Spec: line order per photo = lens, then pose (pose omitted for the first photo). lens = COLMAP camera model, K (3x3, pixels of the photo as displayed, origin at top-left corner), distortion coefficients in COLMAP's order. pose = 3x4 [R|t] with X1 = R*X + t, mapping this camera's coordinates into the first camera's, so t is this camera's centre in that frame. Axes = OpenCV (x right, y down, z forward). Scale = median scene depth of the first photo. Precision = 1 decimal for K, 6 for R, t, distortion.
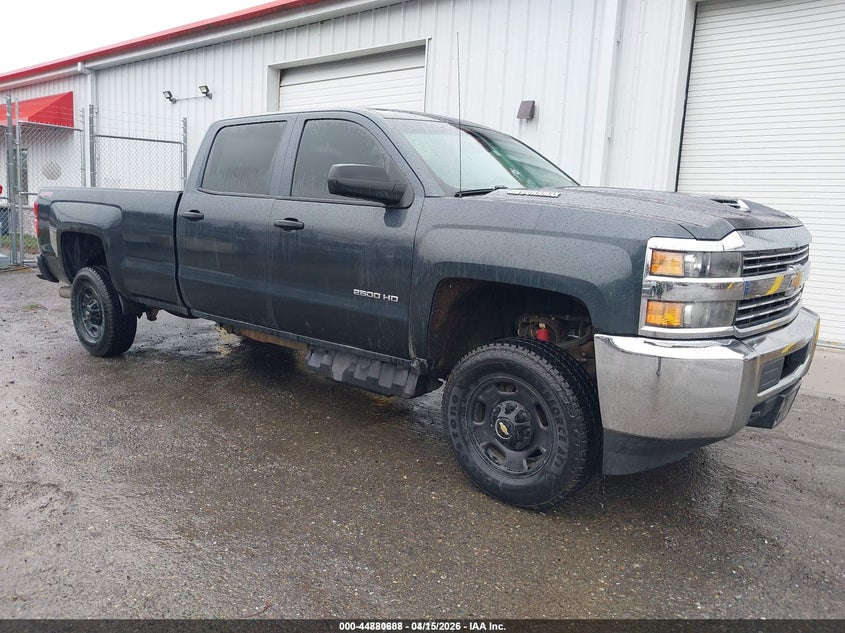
lens RADIAL K [[650.1, 0, 422.5], [0, 650.1, 316.5], [0, 0, 1]] dist [0.013243, 0.003655]
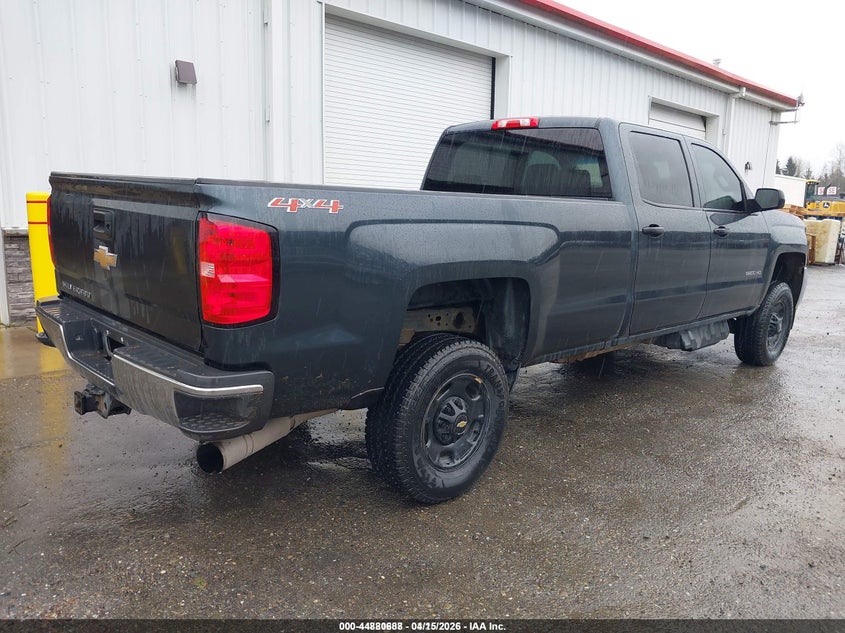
lens RADIAL K [[650.1, 0, 422.5], [0, 650.1, 316.5], [0, 0, 1]] dist [0.013243, 0.003655]
pose [[0.111758, -0.207033, 0.971930, -1.231534], [0.134961, 0.972157, 0.191563, -0.242817], [-0.984528, 0.109764, 0.136588, 1.146939]]
